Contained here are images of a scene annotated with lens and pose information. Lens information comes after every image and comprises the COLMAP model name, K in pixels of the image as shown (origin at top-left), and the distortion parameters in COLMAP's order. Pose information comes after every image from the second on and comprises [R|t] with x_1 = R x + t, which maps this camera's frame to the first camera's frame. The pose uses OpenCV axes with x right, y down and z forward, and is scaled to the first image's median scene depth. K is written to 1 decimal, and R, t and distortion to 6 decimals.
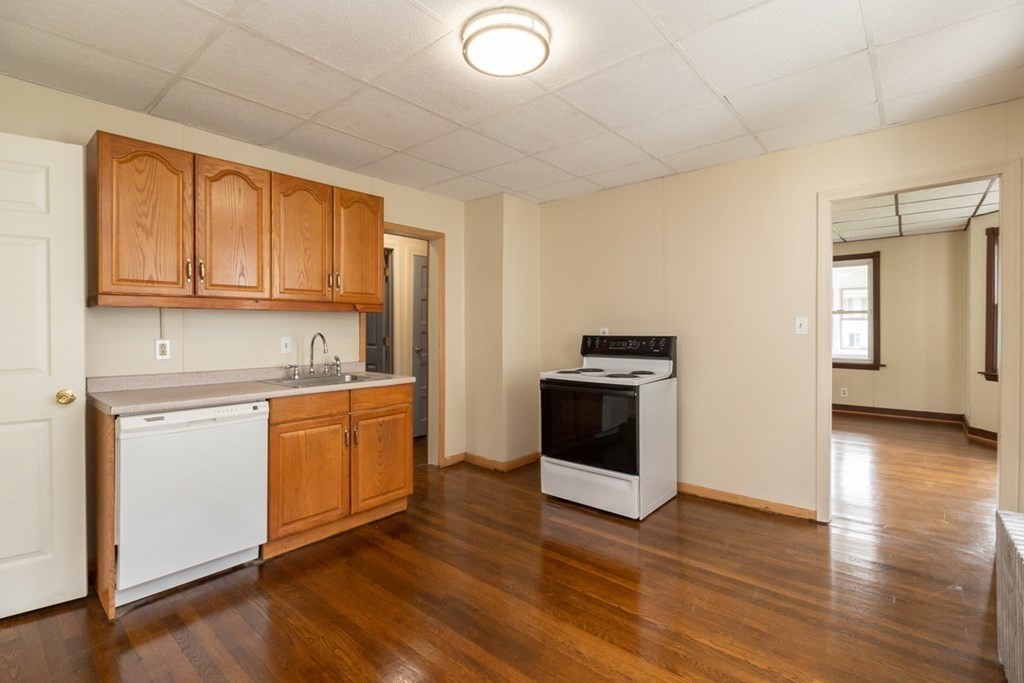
lens RADIAL K [[470.6, 0, 516.3], [0, 470.6, 325.4], [0, 0, 1]] dist [-0.000307, 0.000584]
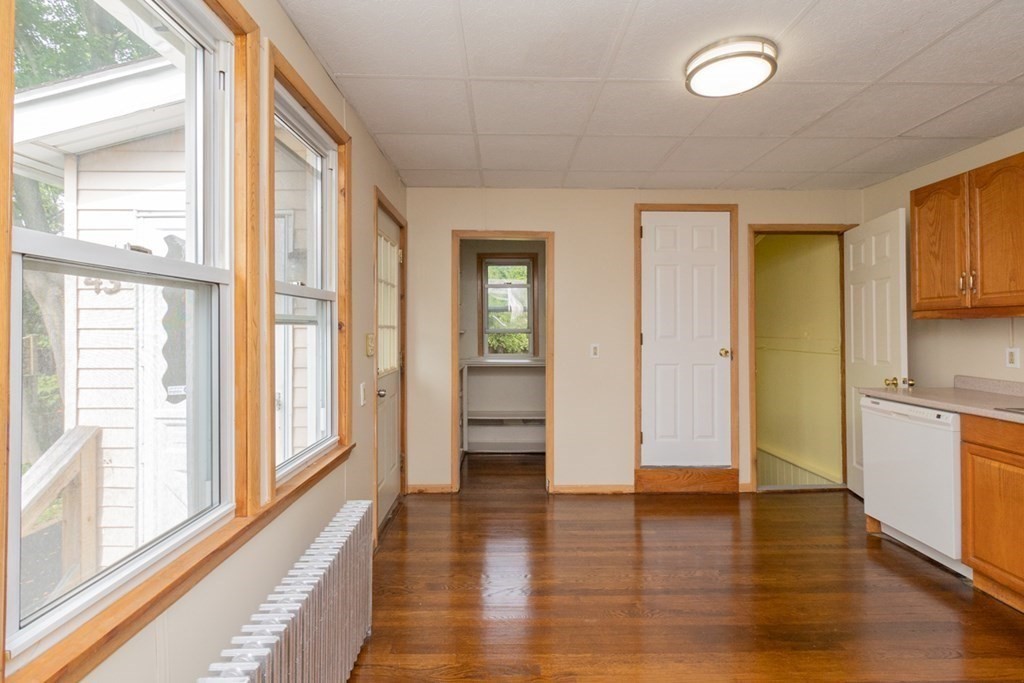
lens RADIAL K [[470.6, 0, 516.3], [0, 470.6, 325.4], [0, 0, 1]] dist [-0.000307, 0.000584]
pose [[-0.745686, -0.002061, -0.666295, 0.711029], [0.003785, 0.999966, -0.007328, -0.015115], [0.666287, -0.007986, -0.745653, 1.015274]]
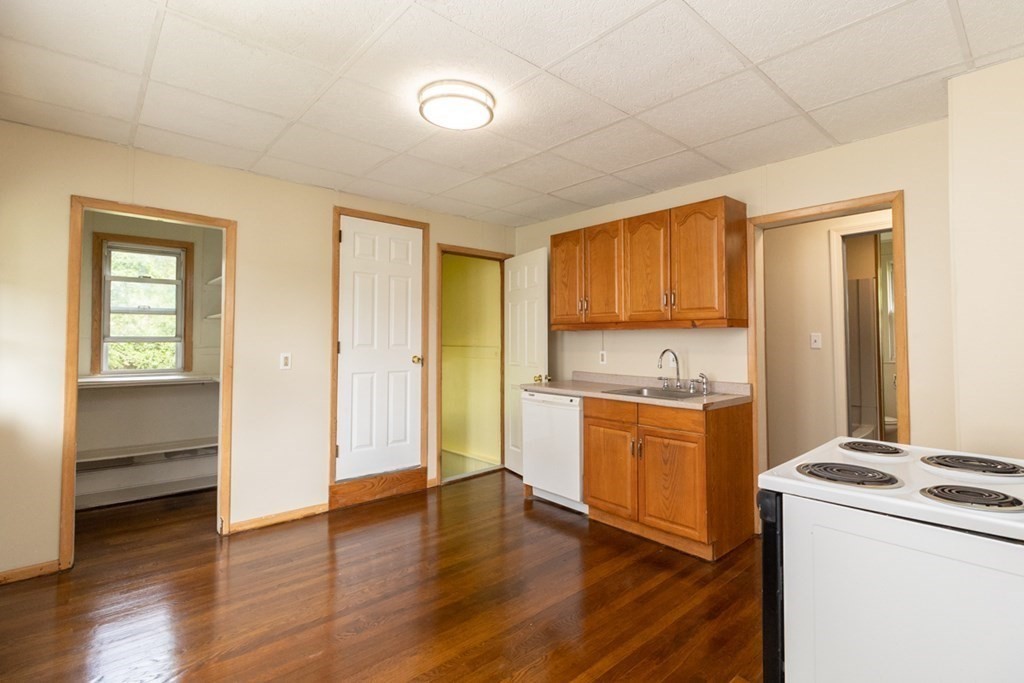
lens RADIAL K [[479.3, 0, 525.8], [0, 479.3, 325.9], [0, 0, 1]] dist [-0.001204, -0.000190]
pose [[-0.124284, -0.026604, -0.991890, 0.788886], [-0.000727, 0.999643, -0.026720, -0.008658], [0.992246, -0.002600, -0.124259, 0.919334]]
